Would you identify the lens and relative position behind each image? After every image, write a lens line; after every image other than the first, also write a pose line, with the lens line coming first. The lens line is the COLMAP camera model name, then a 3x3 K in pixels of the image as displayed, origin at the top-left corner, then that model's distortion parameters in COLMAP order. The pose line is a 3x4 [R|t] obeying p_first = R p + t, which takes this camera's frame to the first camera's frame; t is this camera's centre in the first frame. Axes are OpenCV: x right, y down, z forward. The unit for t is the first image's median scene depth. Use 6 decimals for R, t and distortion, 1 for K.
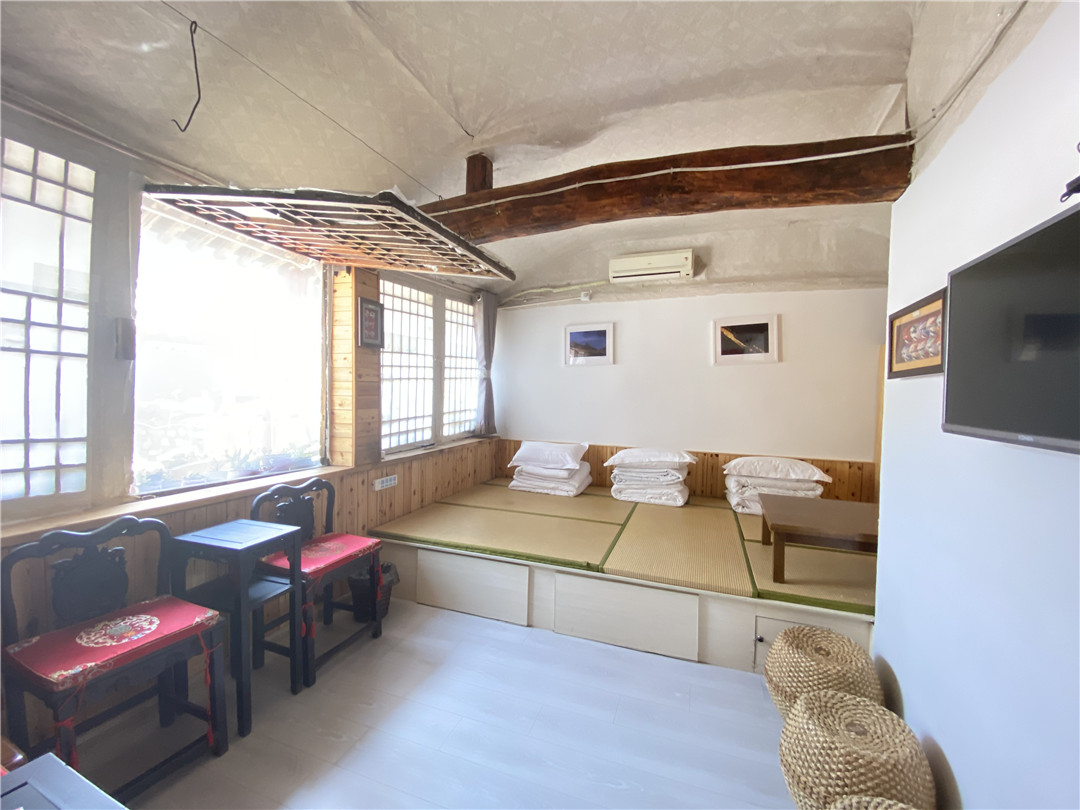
lens RADIAL K [[426.6, 0, 540.0], [0, 426.6, 405.0], [0, 0, 1]] dist [0.001156, -0.021780]
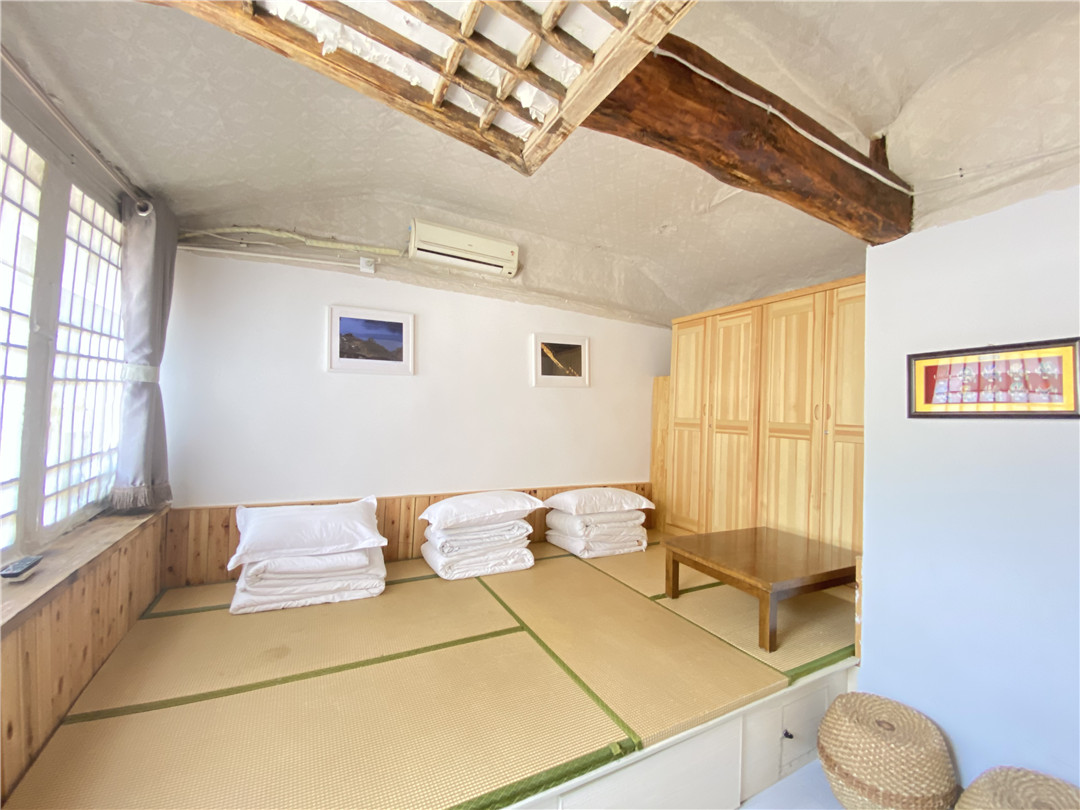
lens RADIAL K [[426.6, 0, 540.0], [0, 426.6, 405.0], [0, 0, 1]] dist [0.001156, -0.021780]
pose [[0.647444, 0.024531, 0.761718, -0.221966], [0.002998, 0.999392, -0.034733, -0.024996], [-0.762107, 0.024772, 0.646977, 0.424622]]
